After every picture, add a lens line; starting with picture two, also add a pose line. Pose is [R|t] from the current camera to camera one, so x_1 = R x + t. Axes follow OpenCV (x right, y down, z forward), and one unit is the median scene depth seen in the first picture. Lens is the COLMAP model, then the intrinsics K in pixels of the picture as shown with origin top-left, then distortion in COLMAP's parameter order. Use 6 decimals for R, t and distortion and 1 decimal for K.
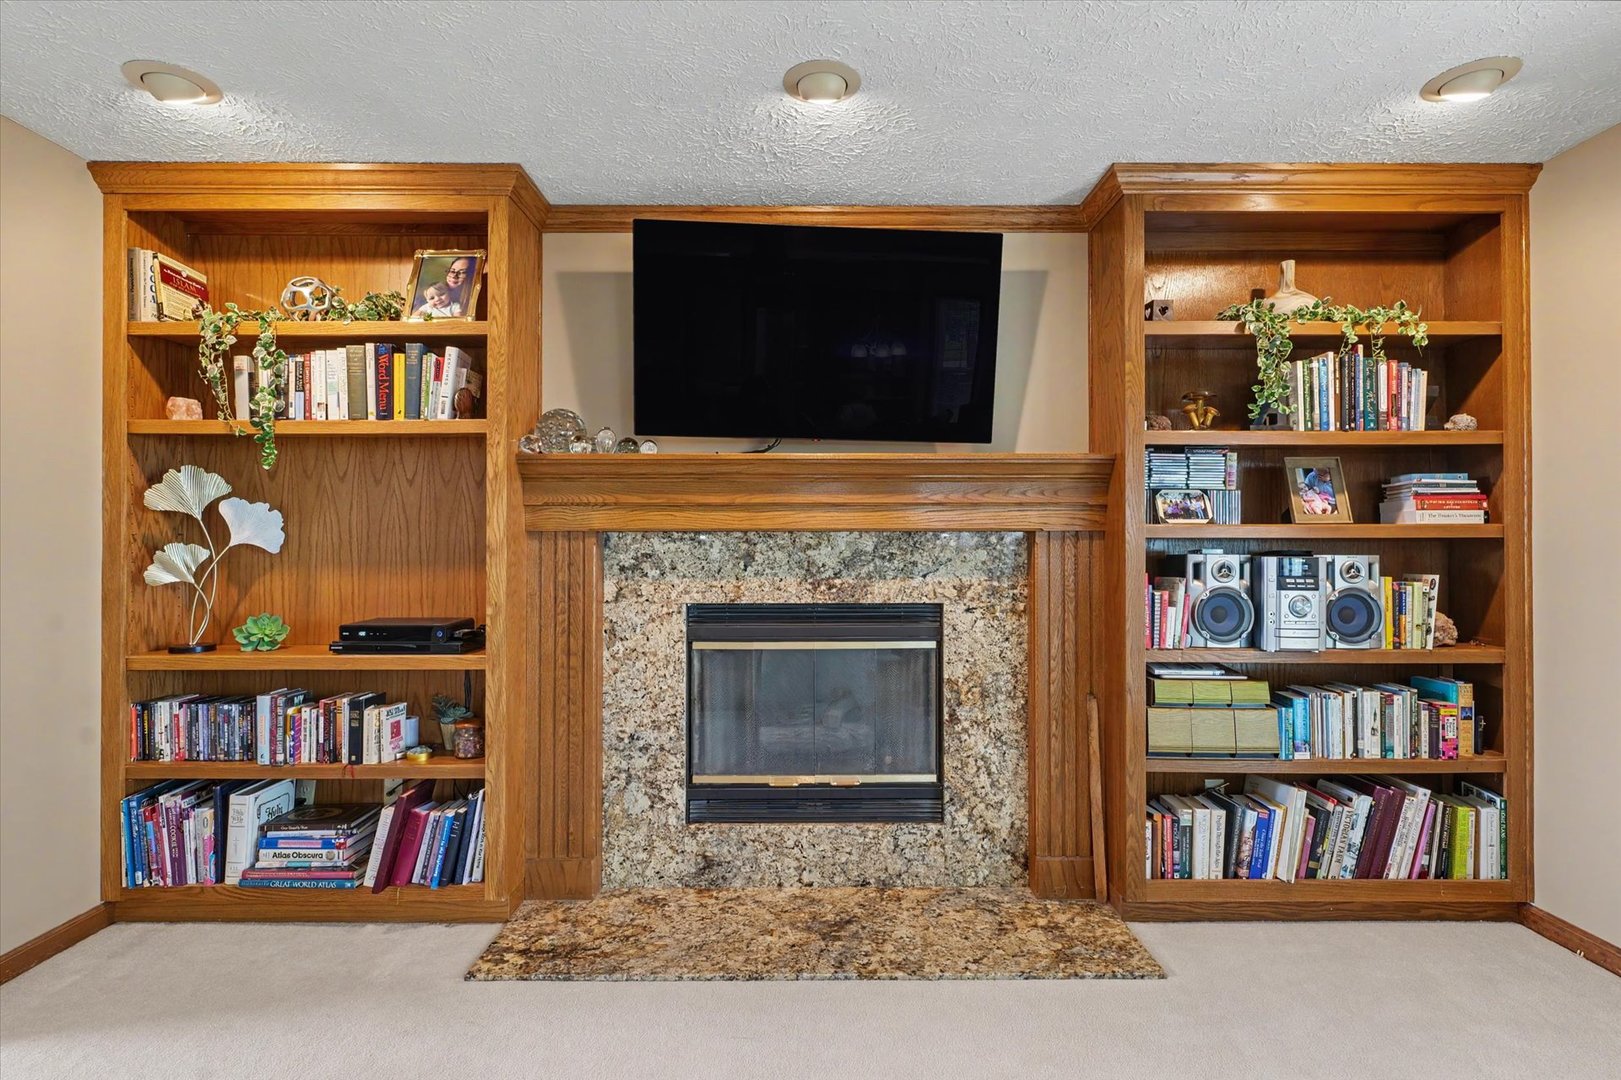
lens RADIAL K [[810.7, 0, 808.8], [0, 810.7, 535.4], [0, 0, 1]] dist [0.000780, 0.000254]
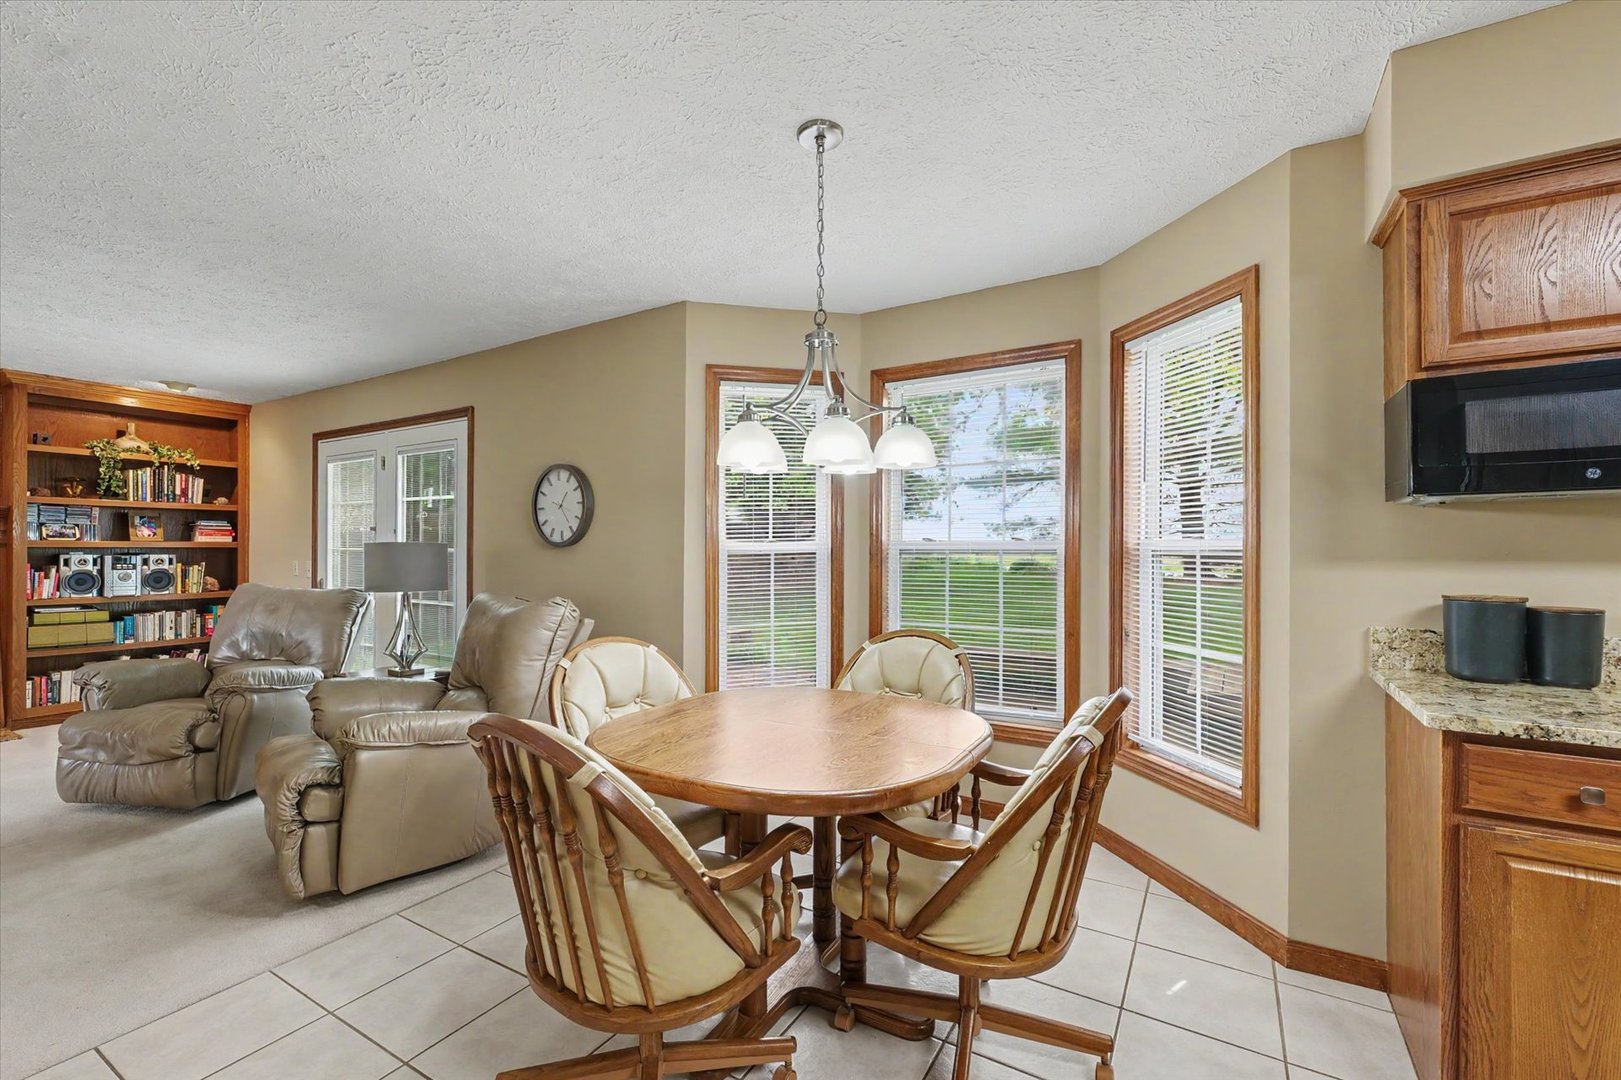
lens RADIAL K [[681.1, 0, 813.7], [0, 681.1, 549.5], [0, 0, 1]] dist [0.005897, -0.002475]
pose [[0.515129, 0.000307, 0.857113, -0.054669], [-0.009564, 0.999940, 0.005389, -0.019548], [-0.857059, -0.010973, 0.515101, -1.641651]]
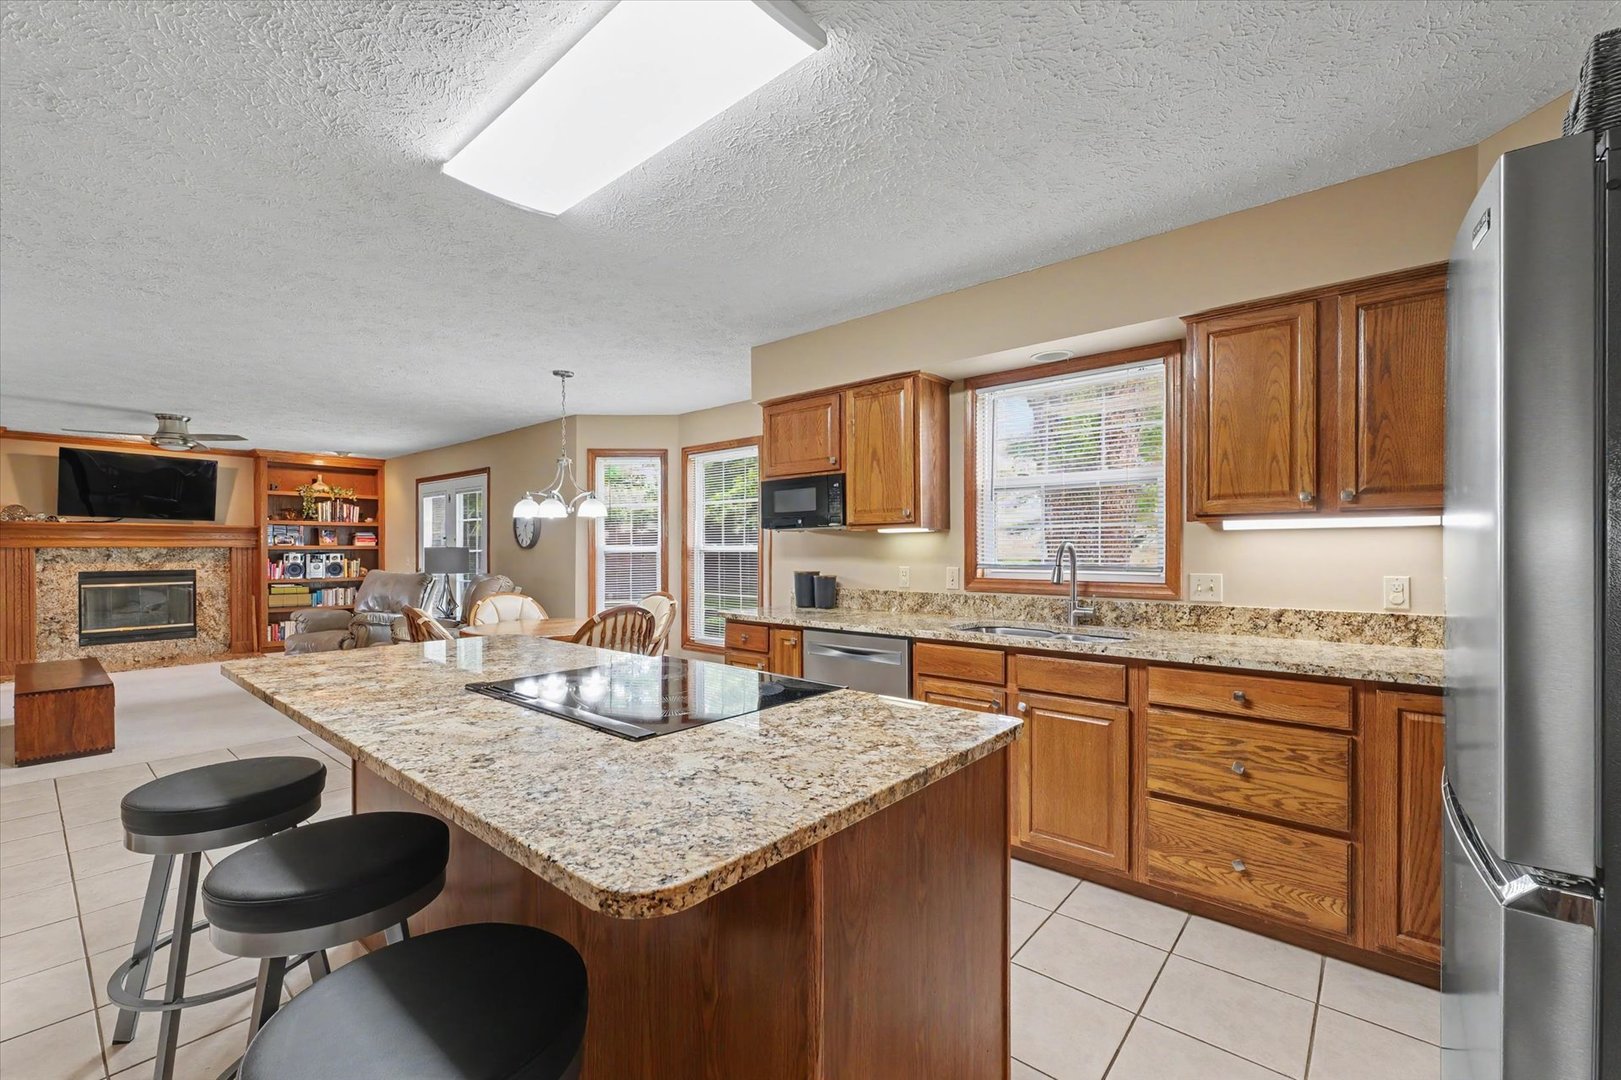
lens RADIAL K [[681.1, 0, 815.3], [0, 681.1, 552.7], [0, 0, 1]] dist [0.005897, -0.002475]
pose [[0.653679, -0.005851, 0.756749, -0.304062], [-0.006529, 0.999889, 0.013370, -0.039021], [-0.756744, -0.013681, 0.653568, -2.867526]]
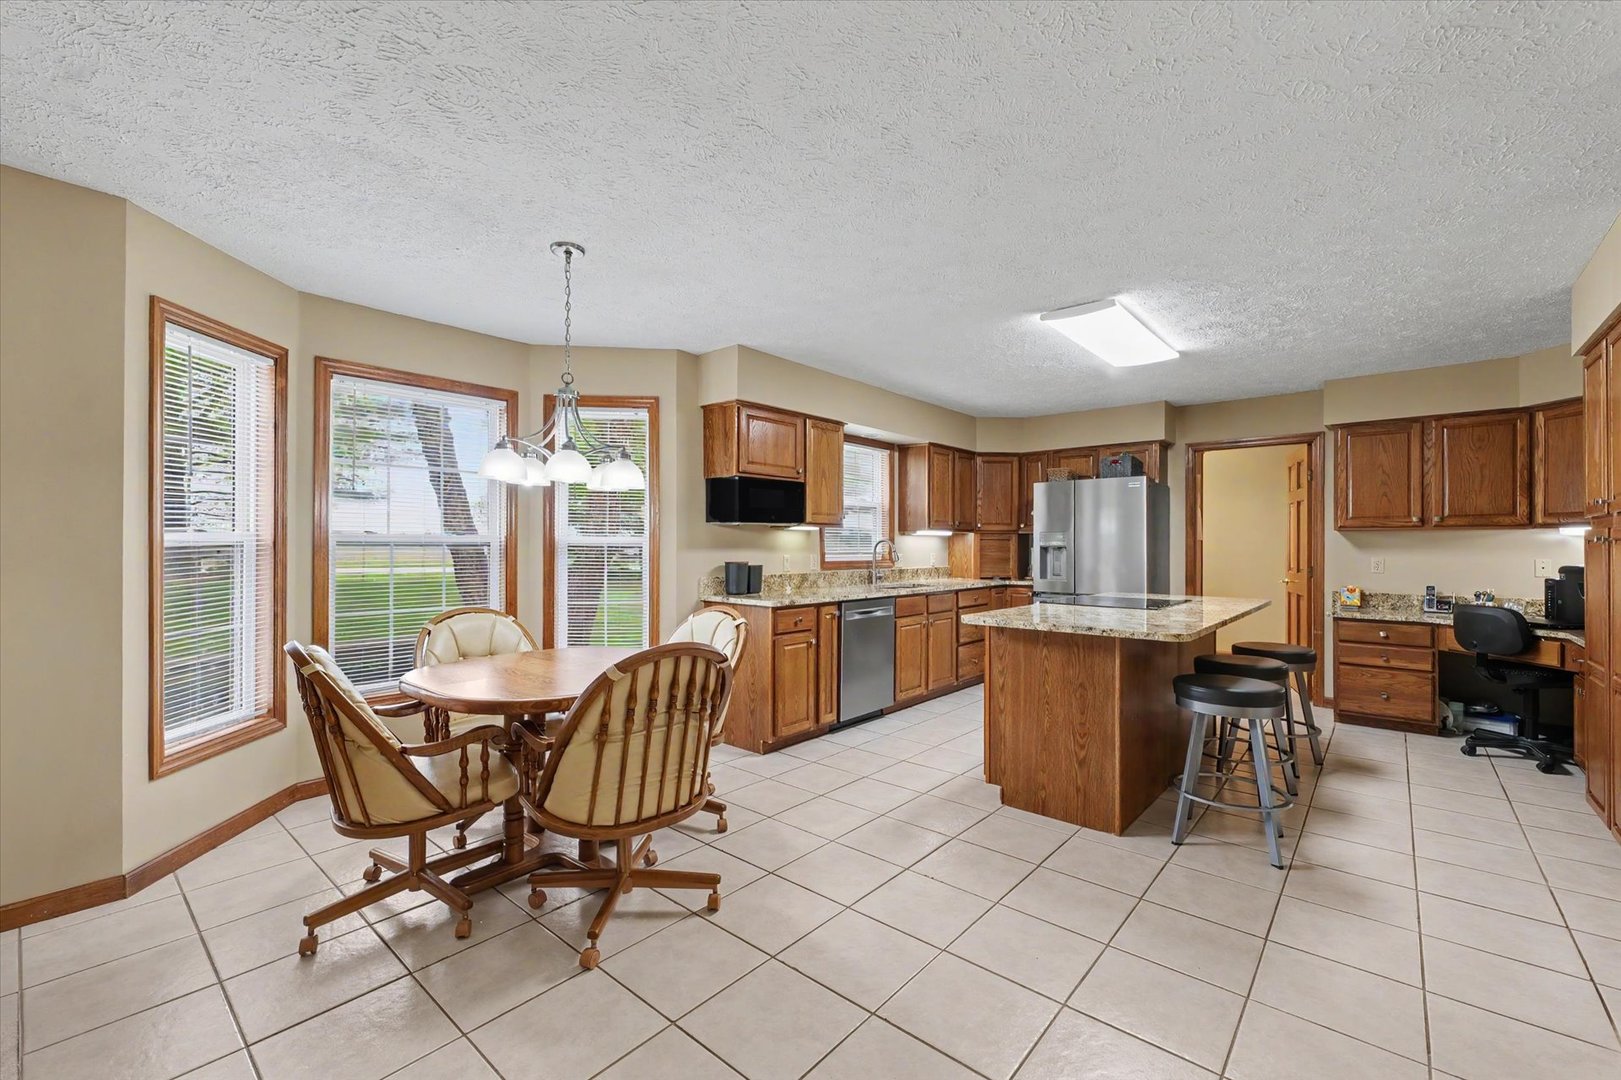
lens RADIAL K [[681.1, 0, 811.0], [0, 681.1, 540.8], [0, 0, 1]] dist [0.005897, -0.002475]
pose [[-0.753840, 0.001246, 0.657057, -0.393088], [-0.010565, 0.999846, -0.014017, -0.006879], [-0.656973, -0.017508, -0.753711, -0.715397]]
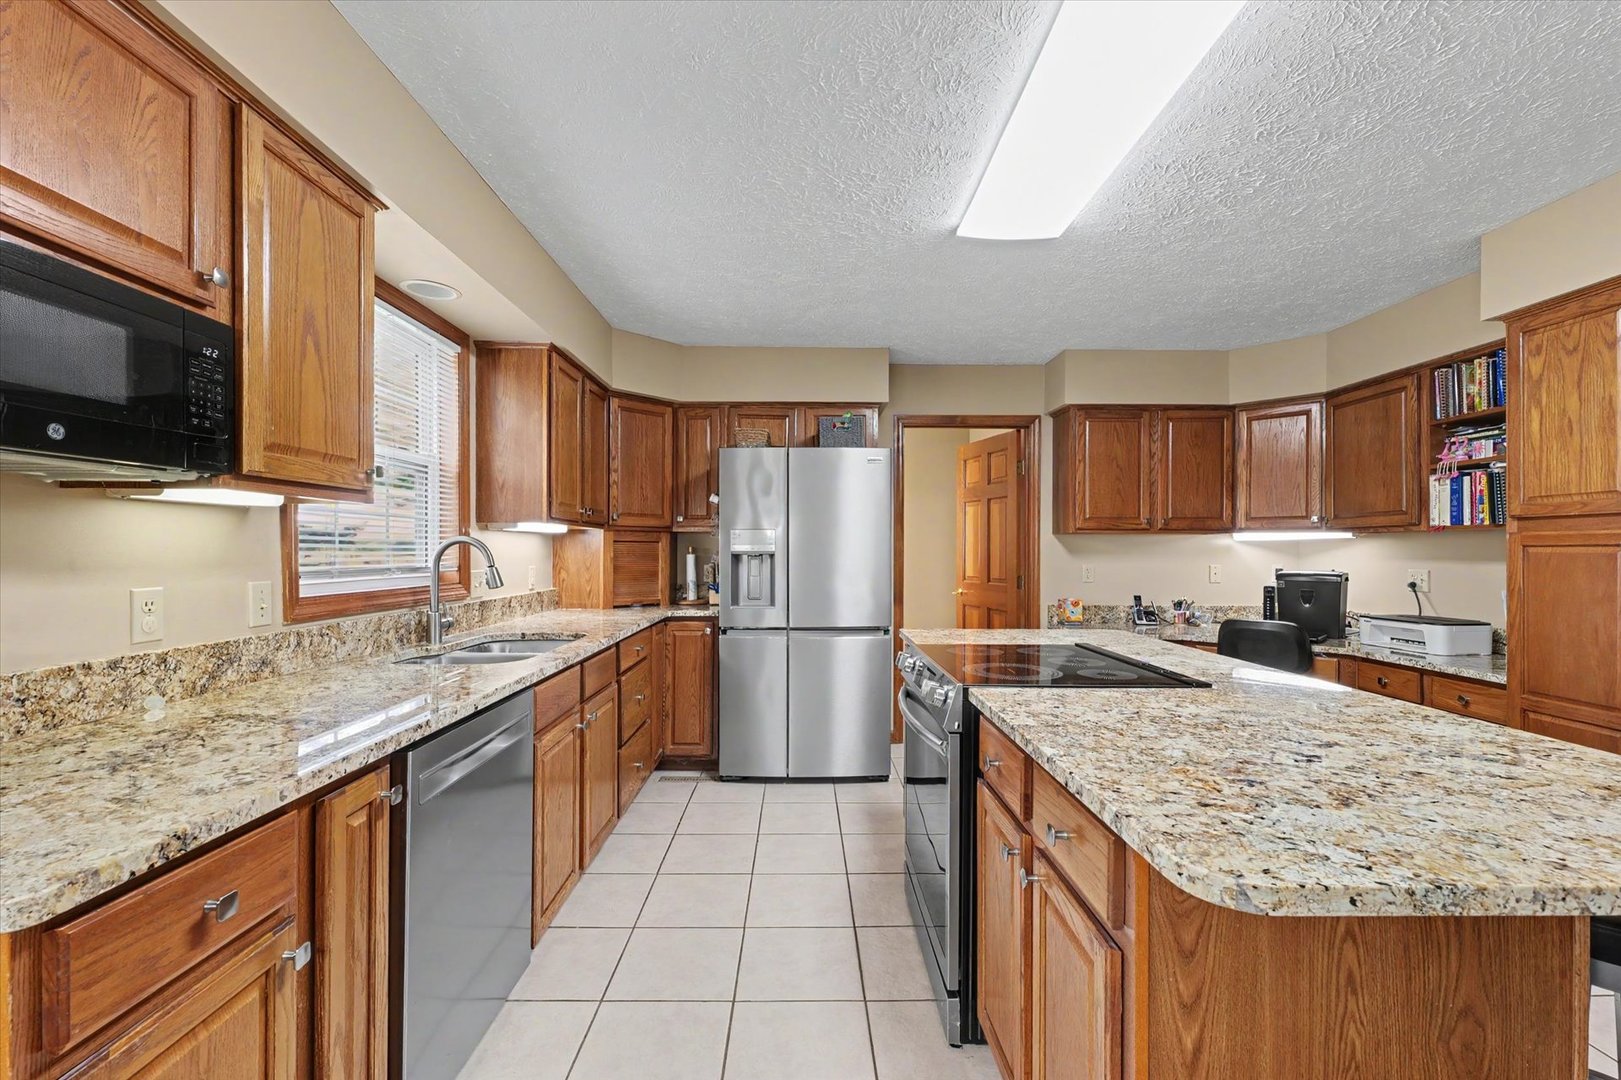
lens RADIAL K [[681.1, 0, 814.8], [0, 681.1, 549.9], [0, 0, 1]] dist [0.005897, -0.002475]
pose [[-0.999917, -0.003537, -0.012403, 0.357596], [-0.003400, 0.999934, -0.011019, -0.019101], [0.012441, -0.010976, -0.999862, -1.528891]]
